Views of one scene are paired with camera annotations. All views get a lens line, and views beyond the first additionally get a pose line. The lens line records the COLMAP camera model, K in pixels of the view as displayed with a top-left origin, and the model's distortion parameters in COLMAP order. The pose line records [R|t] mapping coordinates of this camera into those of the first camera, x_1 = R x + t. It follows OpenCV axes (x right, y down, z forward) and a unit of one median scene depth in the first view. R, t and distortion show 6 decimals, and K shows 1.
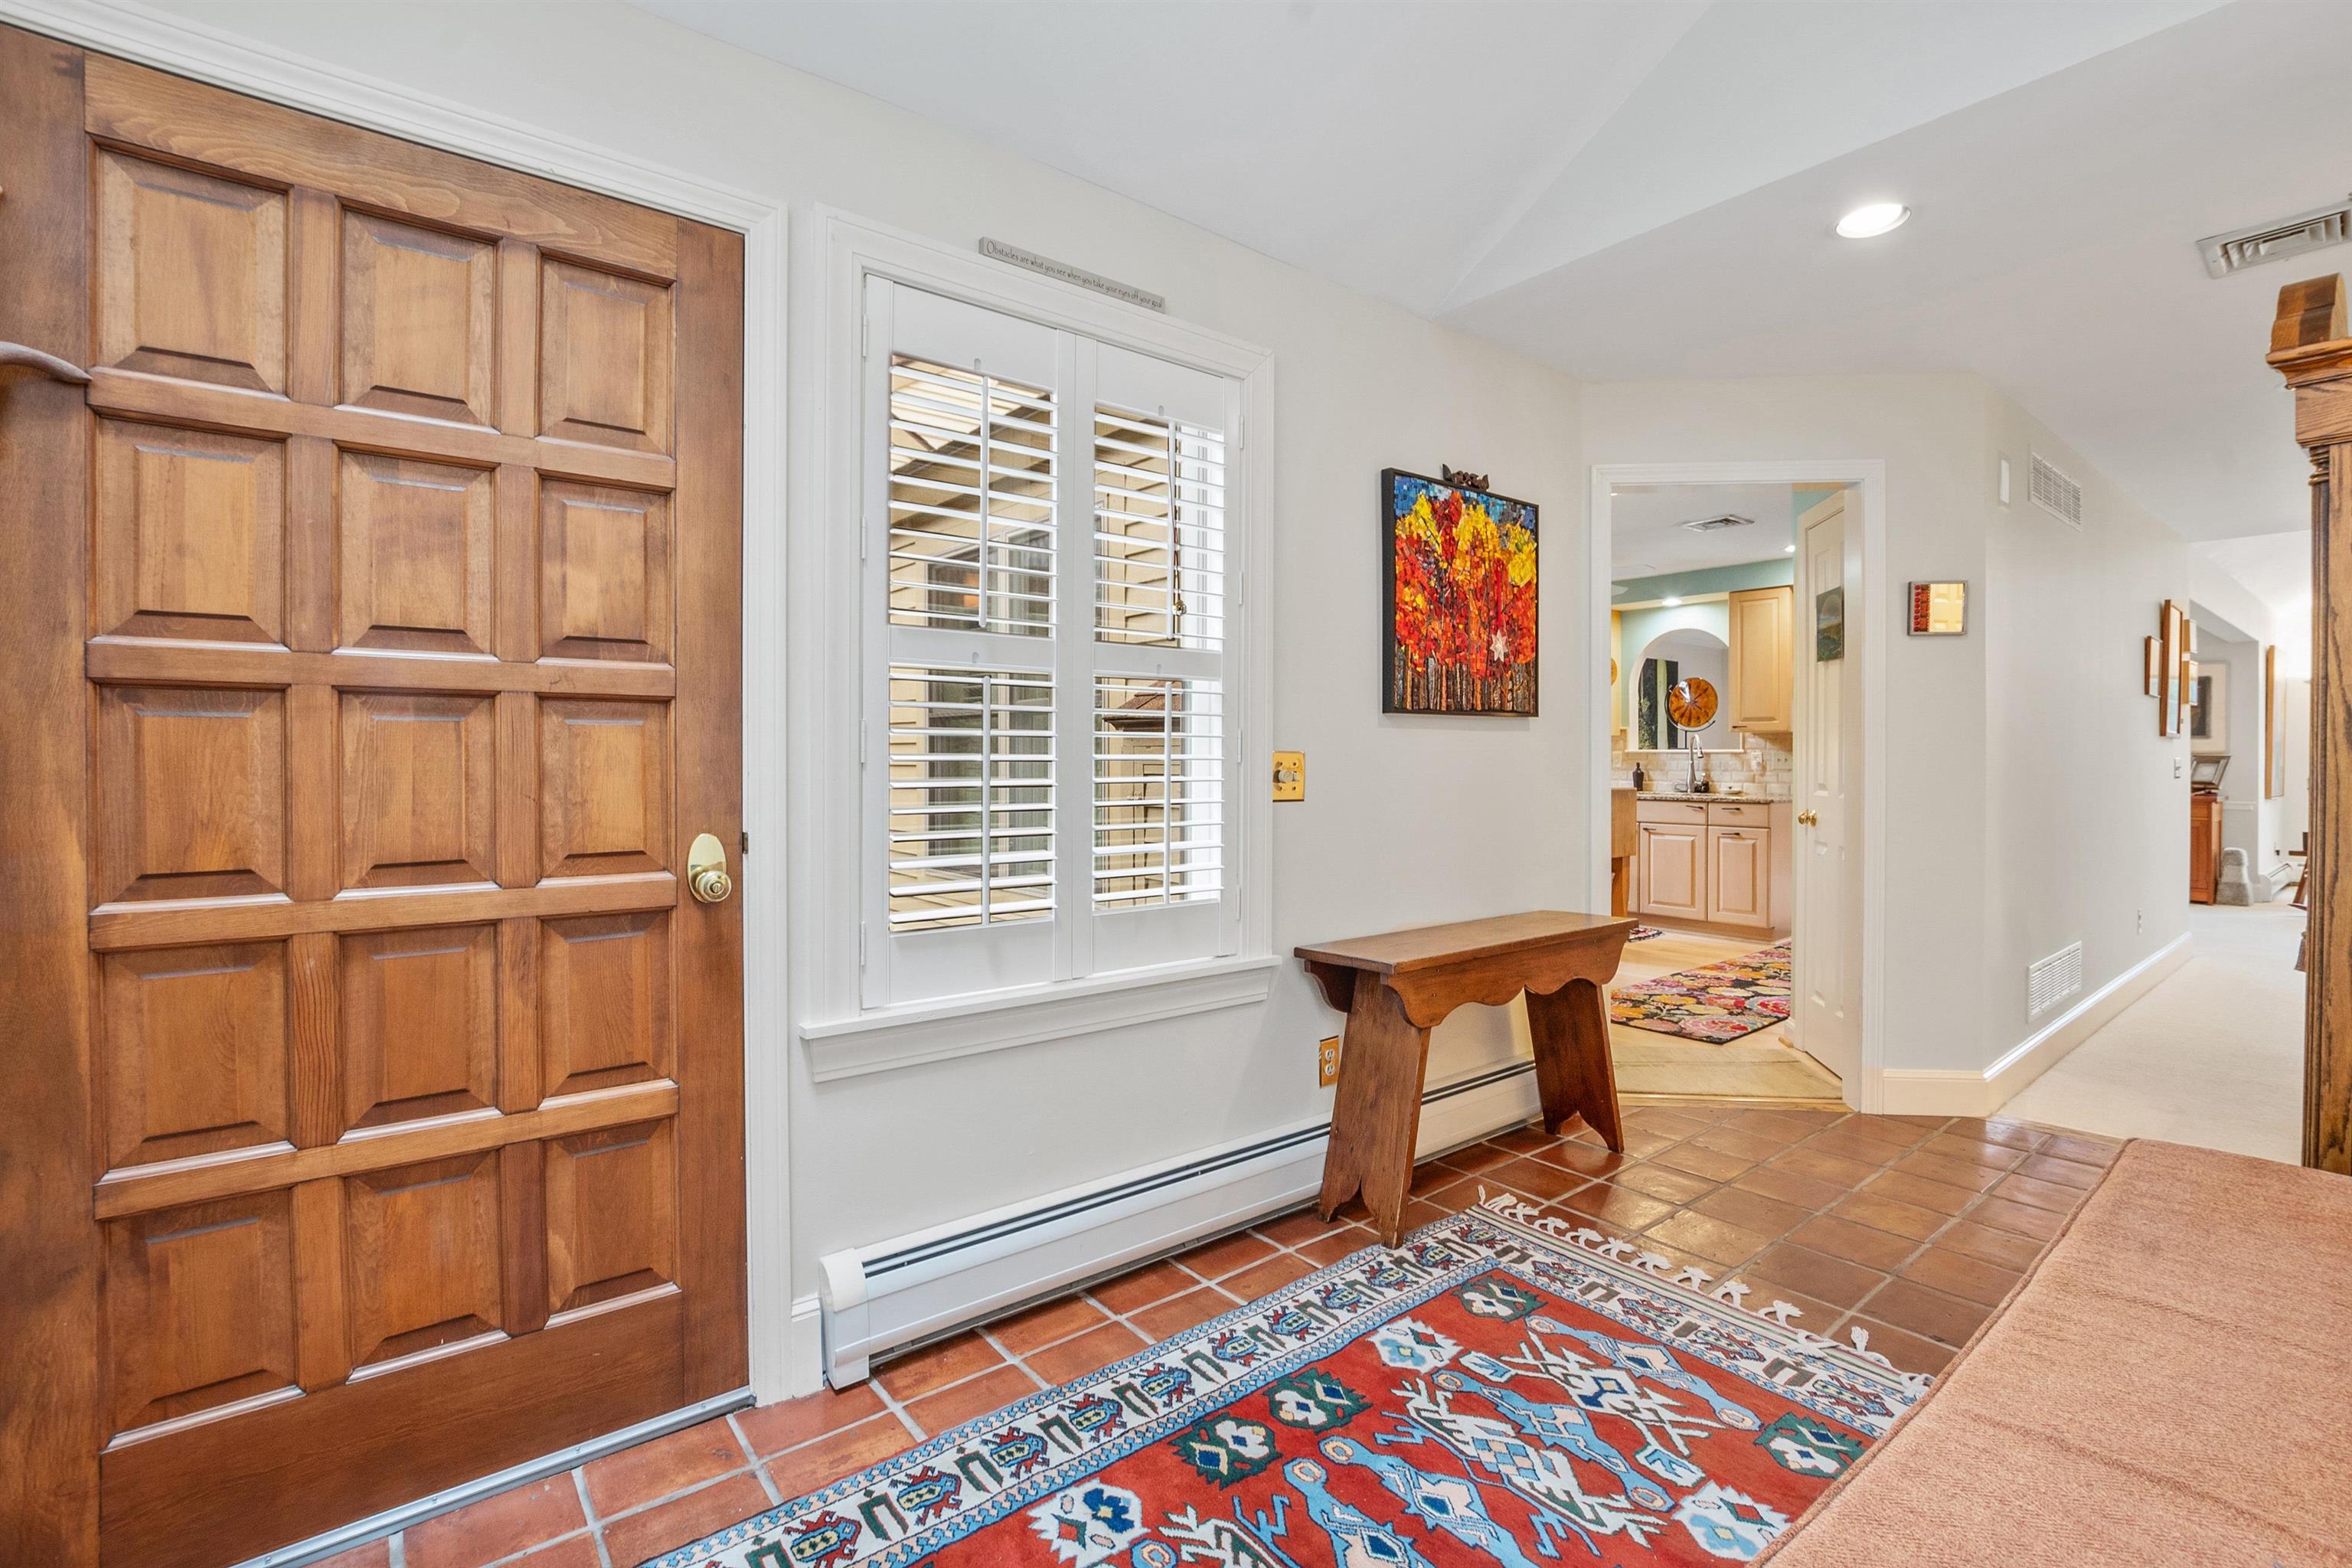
lens RADIAL K [[1058.6, 0, 1205.8], [0, 1058.6, 754.2], [0, 0, 1]] dist [-0.028074, 0.004182]
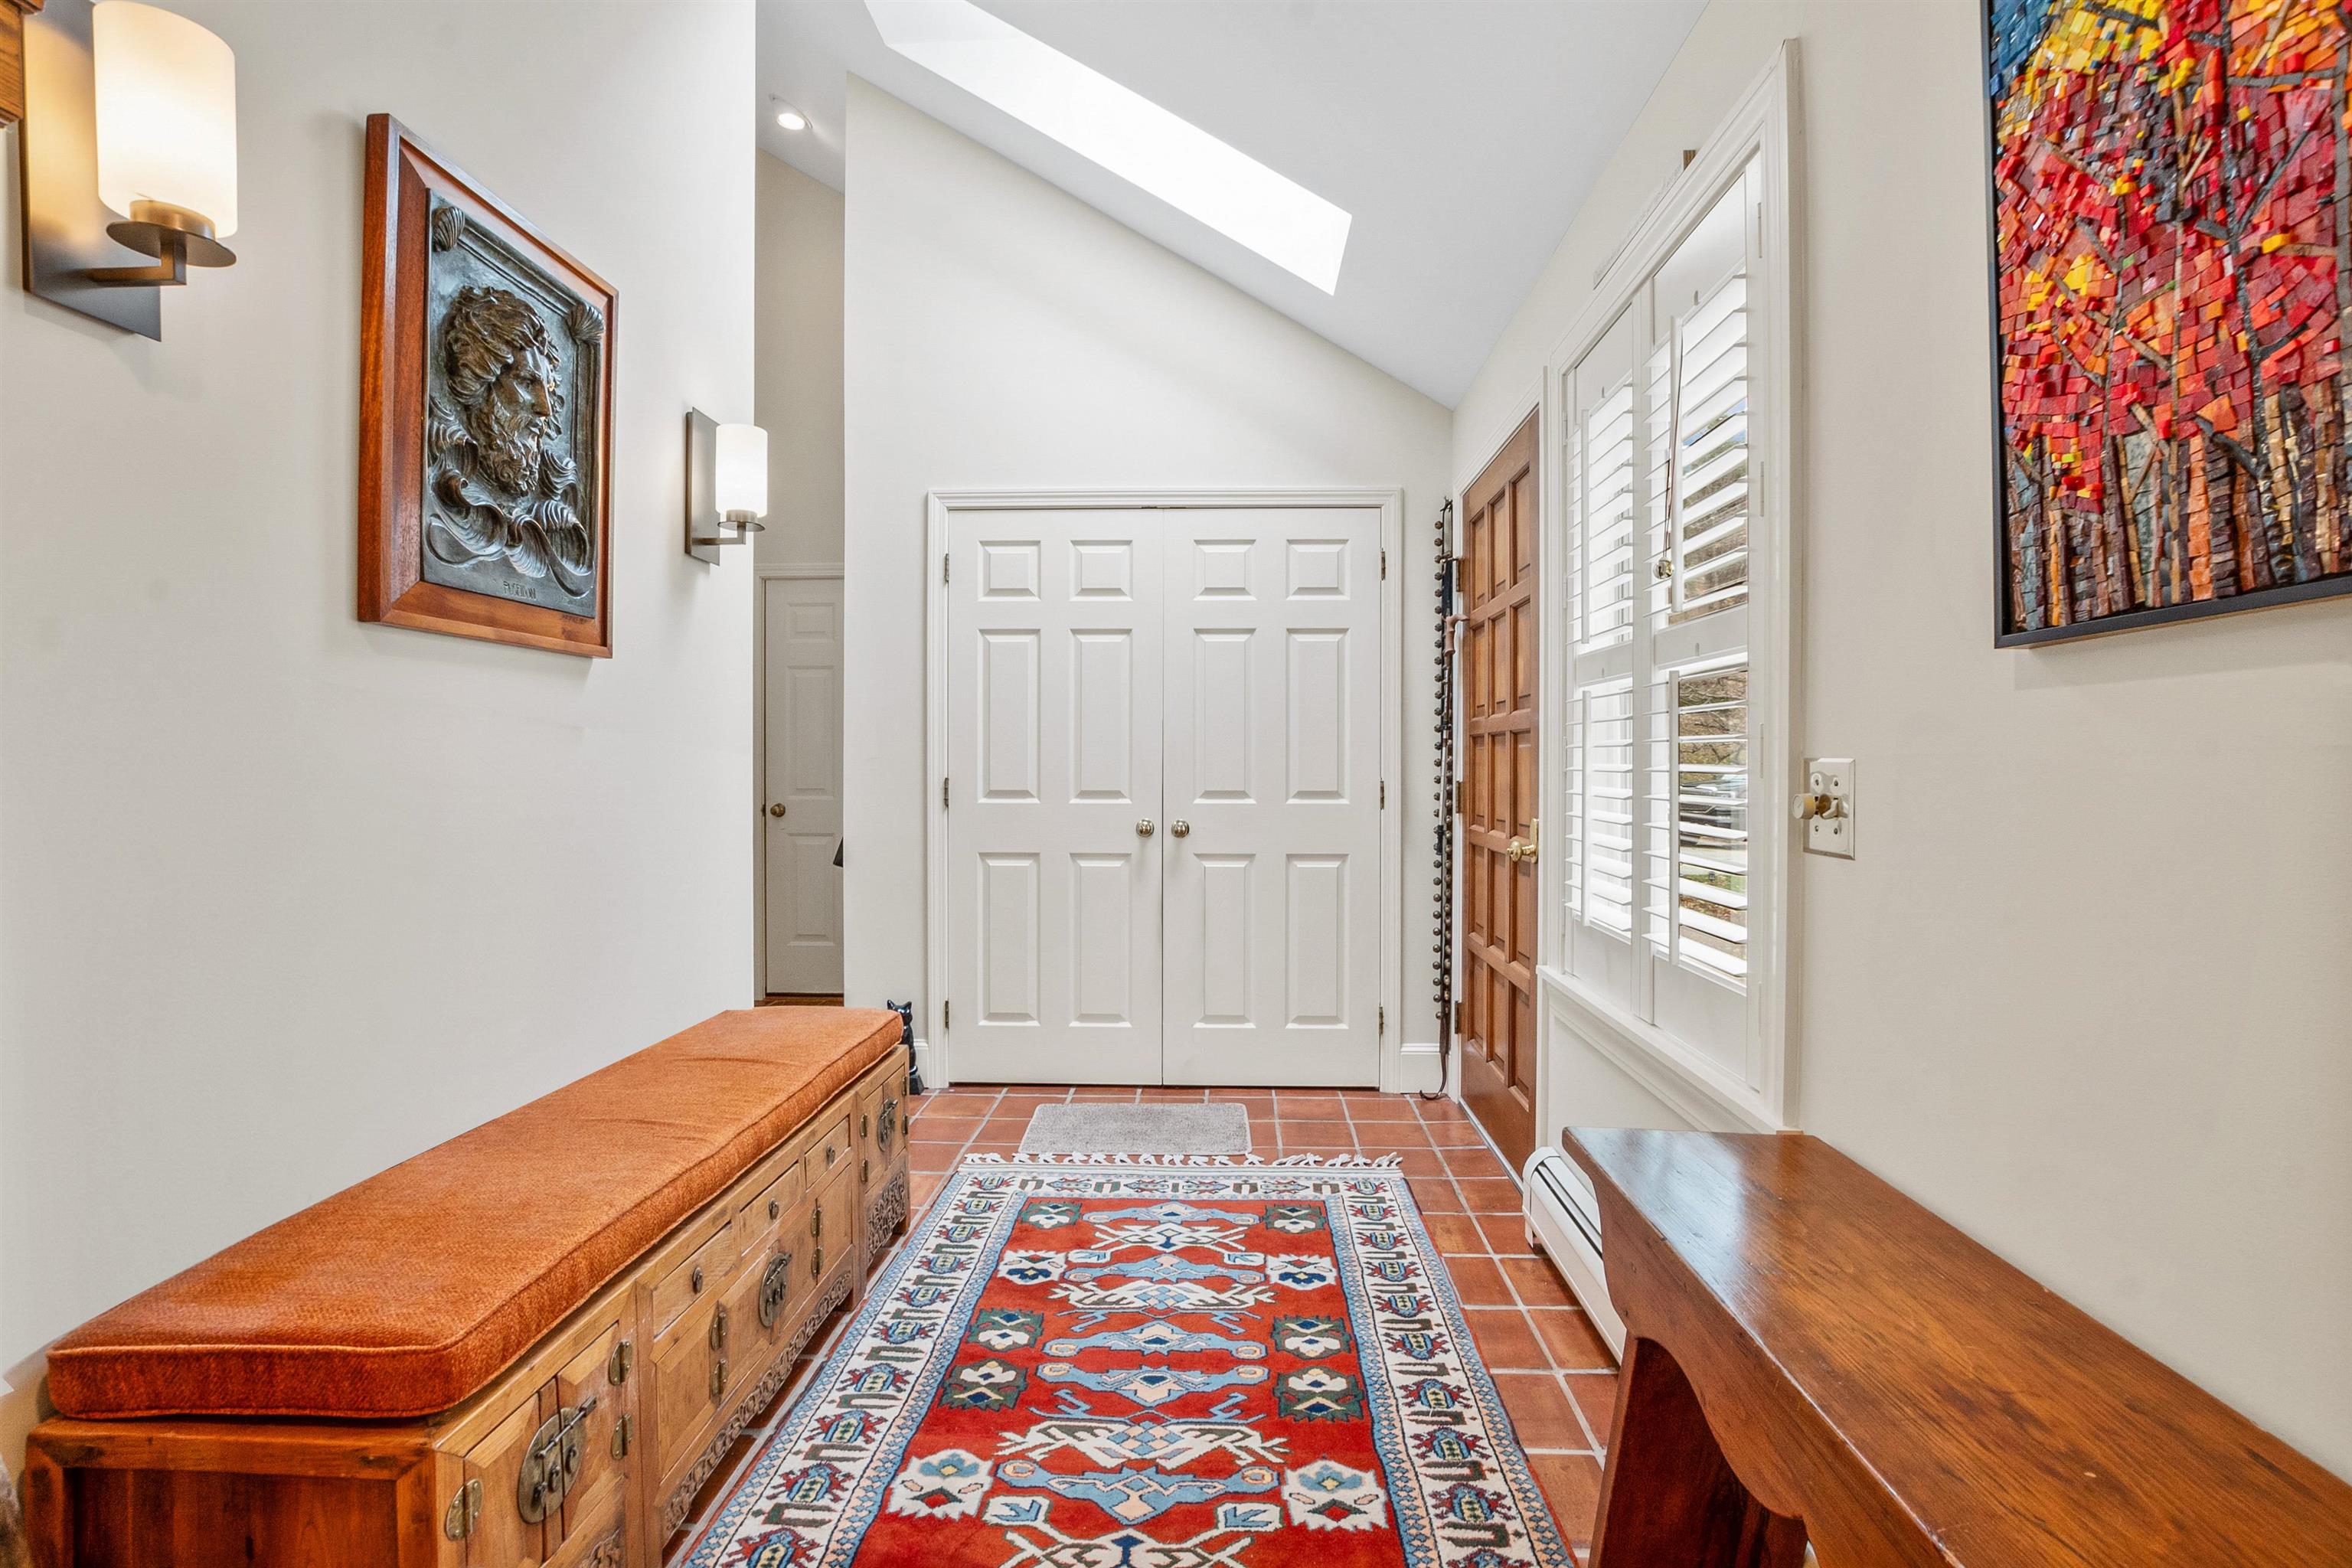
lens RADIAL K [[1058.6, 0, 1185.4], [0, 1058.6, 773.0], [0, 0, 1]] dist [-0.028074, 0.004182]
pose [[-0.663603, 0.001316, -0.748084, 0.981579], [-0.005873, 0.999958, 0.006969, 0.003716], [0.748062, 0.009018, -0.663568, 1.619911]]
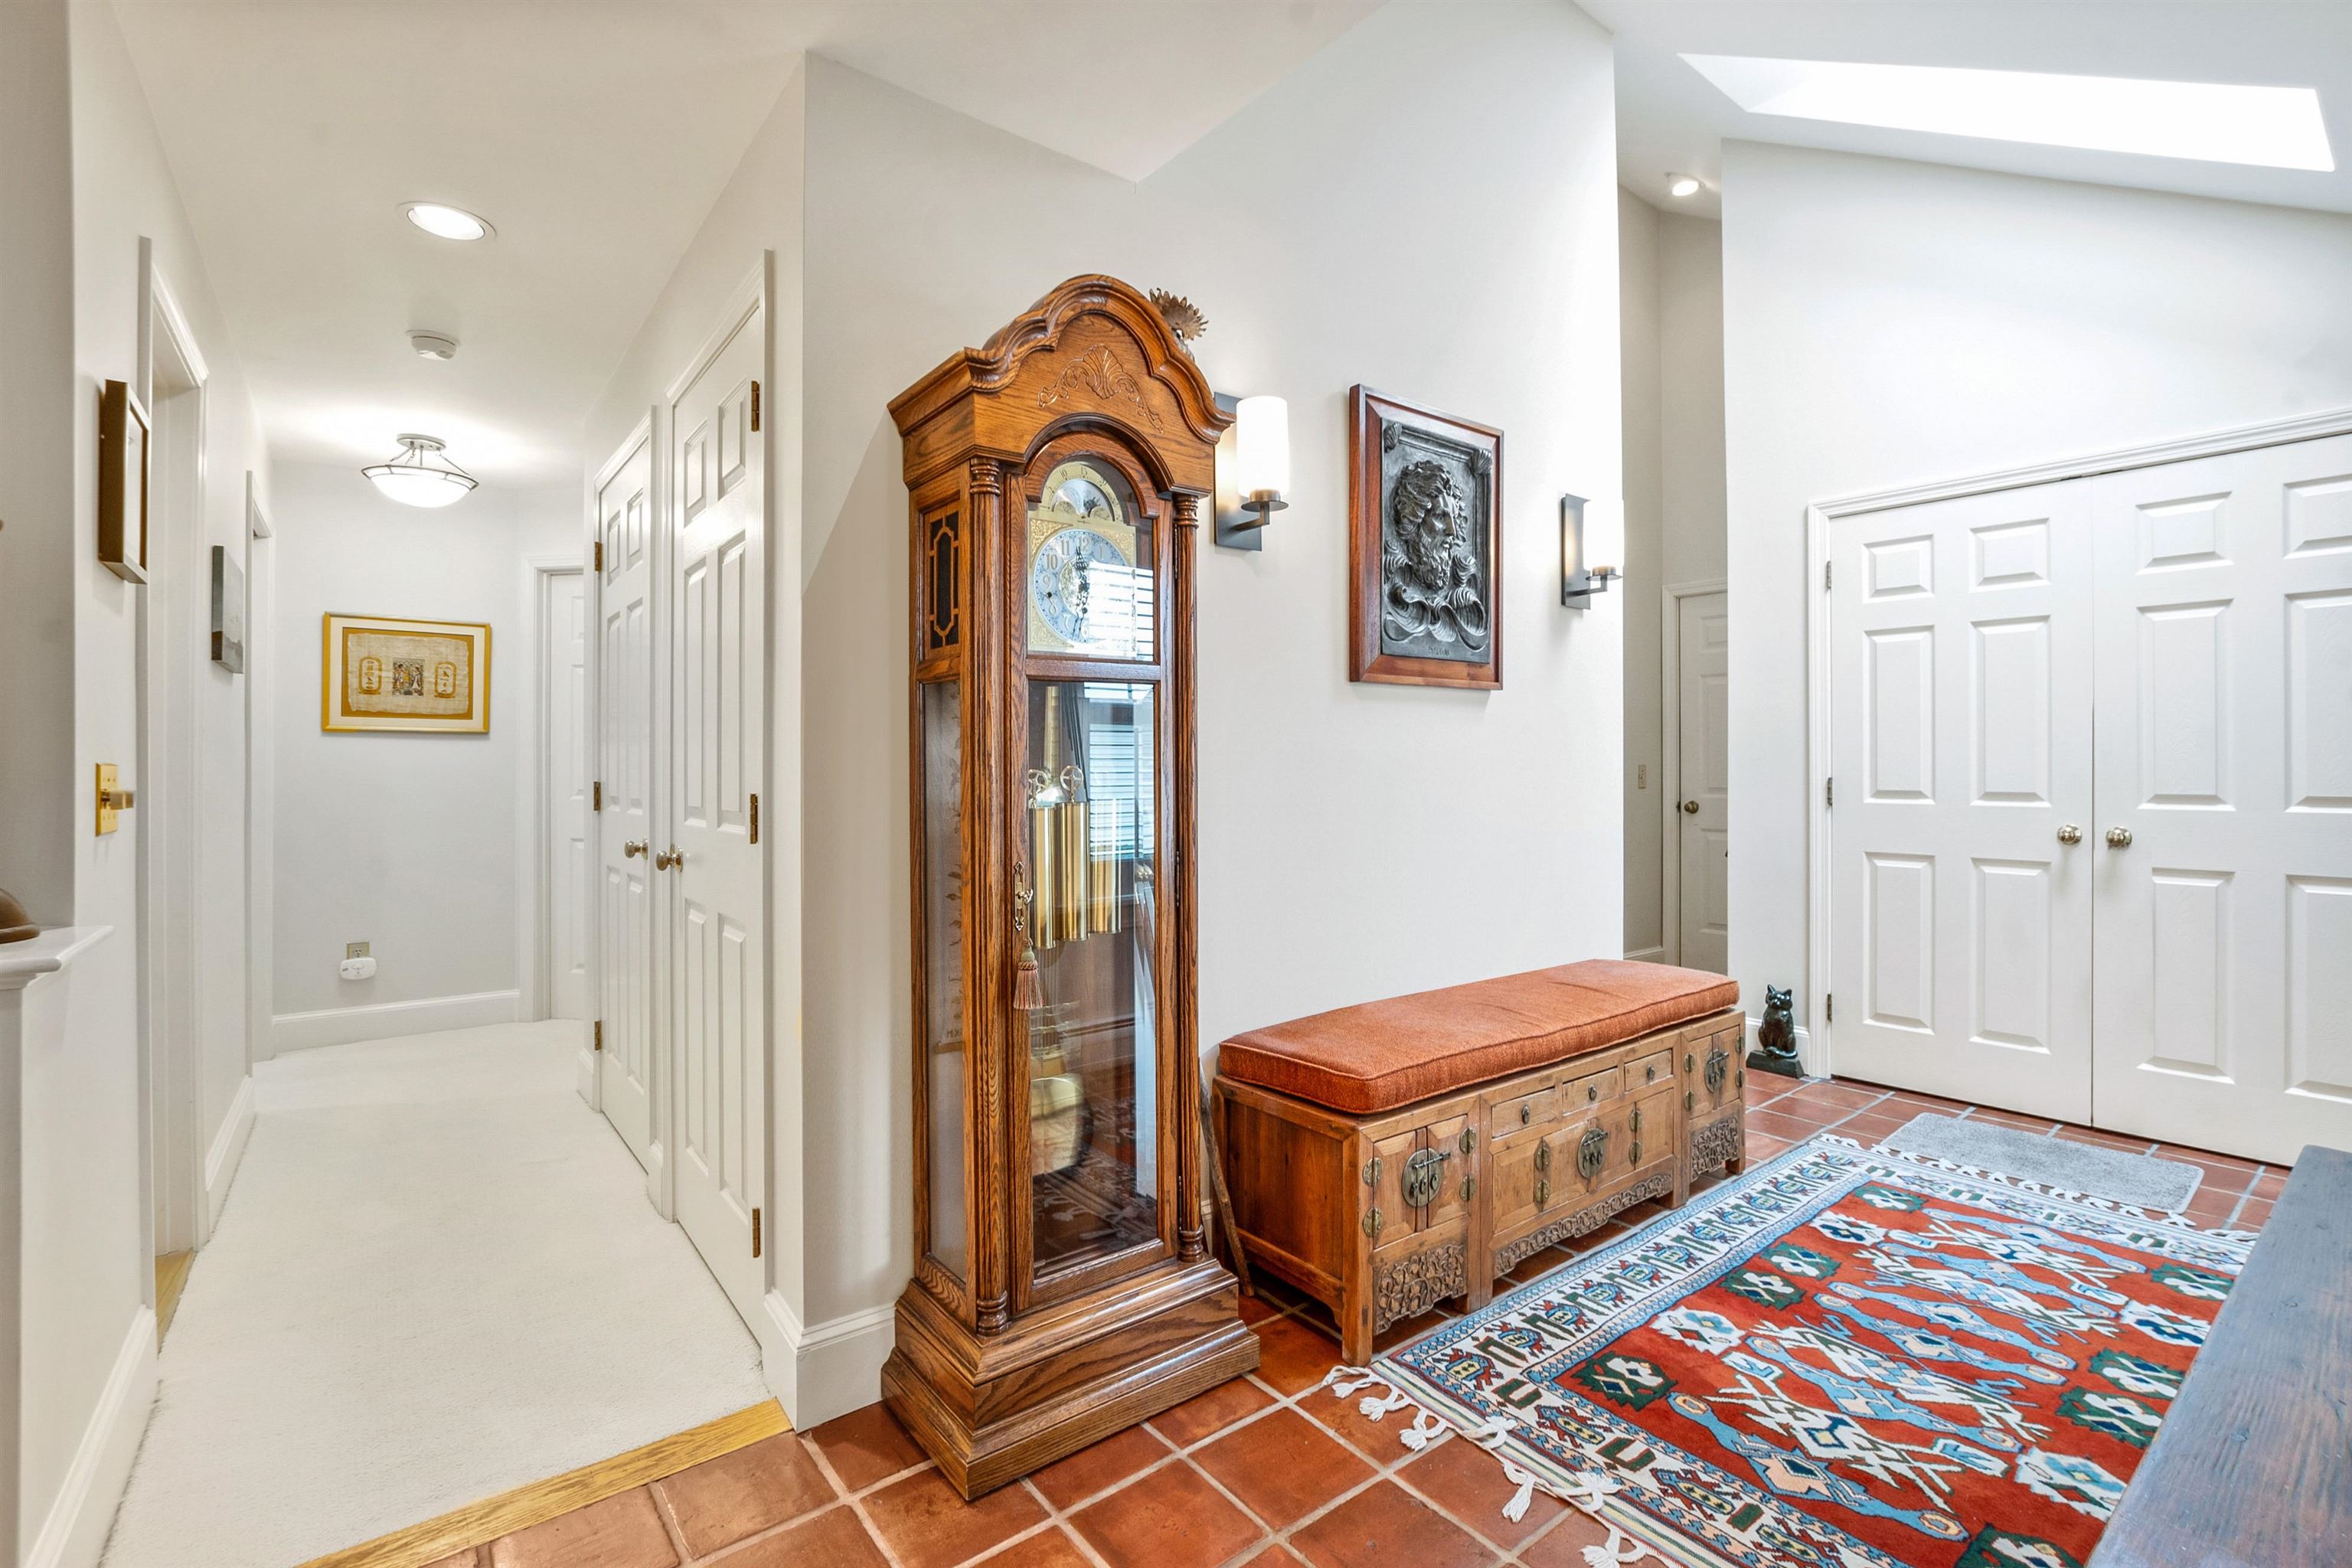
lens RADIAL K [[1058.6, 0, 1207.4], [0, 1058.6, 768.9], [0, 0, 1]] dist [-0.028074, 0.004182]
pose [[-0.999914, -0.002640, 0.012876, 0.974072], [-0.002574, 0.999984, 0.005110, 0.004978], [-0.012889, 0.005076, -0.999904, 2.029445]]
